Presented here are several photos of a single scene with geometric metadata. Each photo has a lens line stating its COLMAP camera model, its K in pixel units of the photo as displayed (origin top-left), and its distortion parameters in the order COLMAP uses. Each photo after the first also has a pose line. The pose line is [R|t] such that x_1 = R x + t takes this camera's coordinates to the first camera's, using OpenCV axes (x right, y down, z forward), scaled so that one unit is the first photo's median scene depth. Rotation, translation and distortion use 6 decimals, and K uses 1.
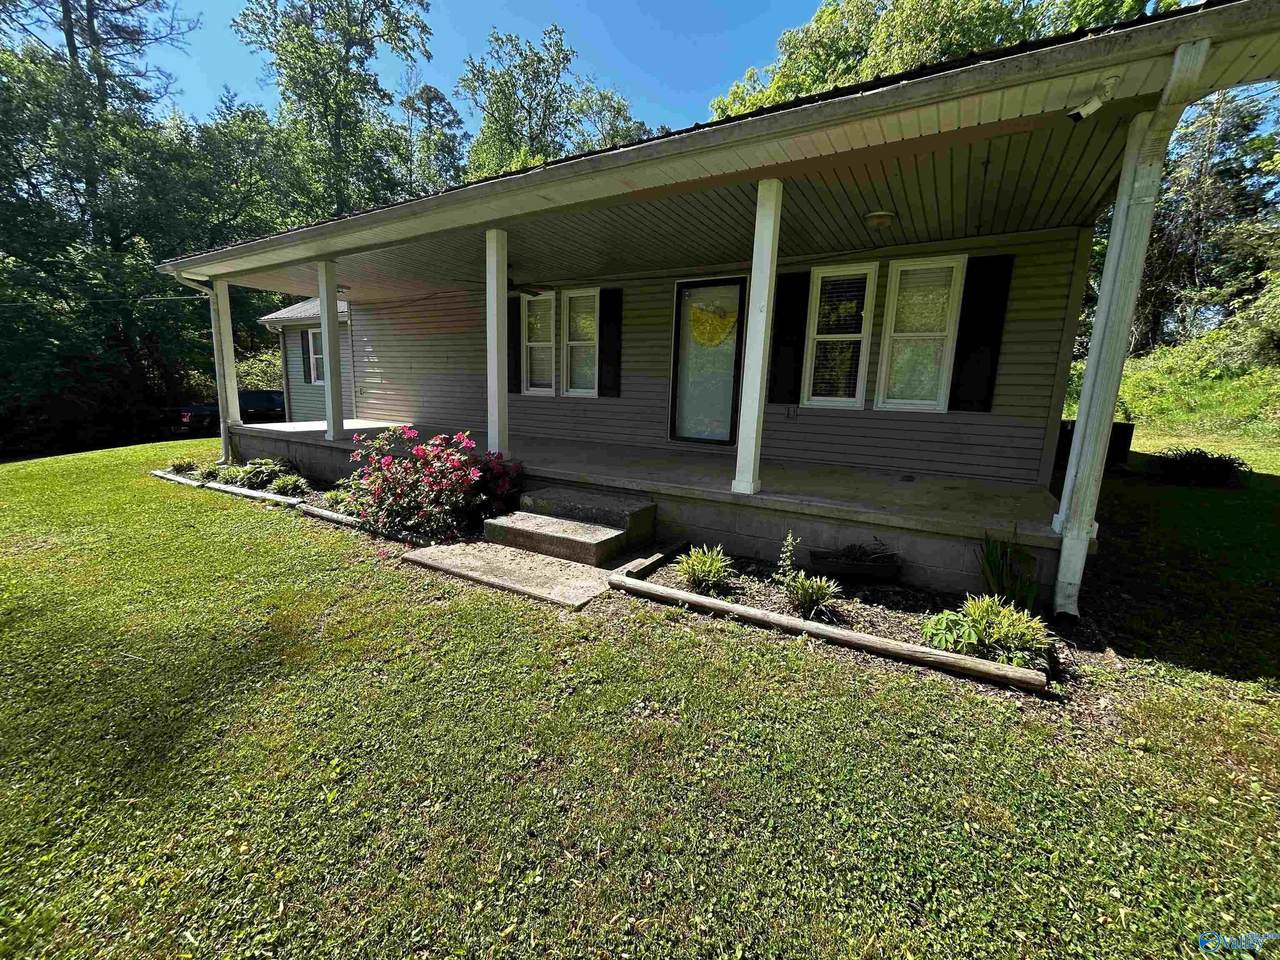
lens RADIAL K [[517.4, 0, 640.0], [0, 517.4, 480.0], [0, 0, 1]] dist [0.001777, 0.000484]
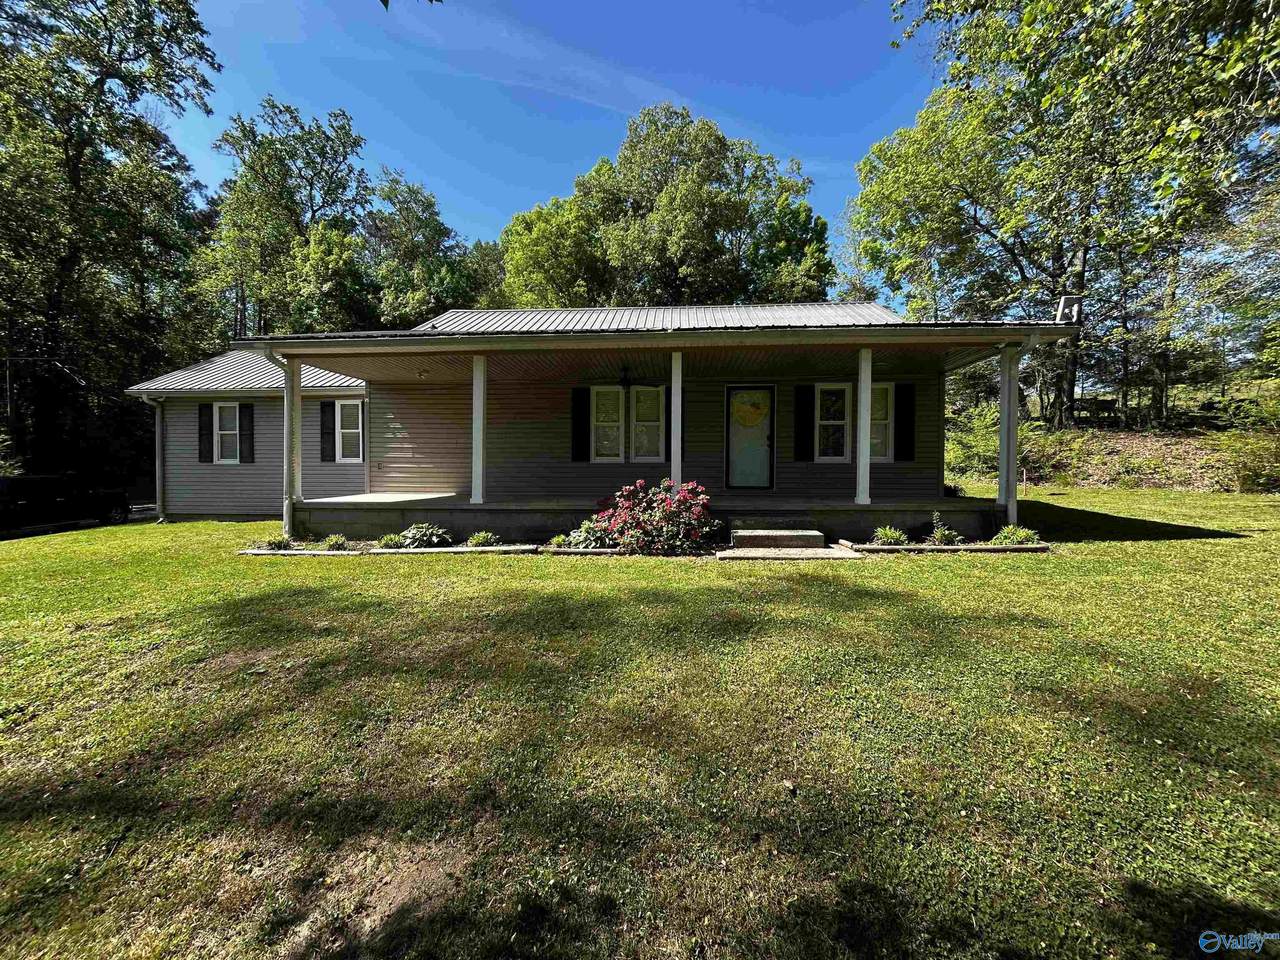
lens RADIAL K [[517.4, 0, 640.0], [0, 517.4, 480.0], [0, 0, 1]] dist [0.001777, 0.000484]
pose [[0.893129, -0.039326, 0.448077, -0.697080], [0.103470, 0.987418, -0.119581, 0.041009], [-0.437737, 0.153164, 0.885961, -0.164451]]
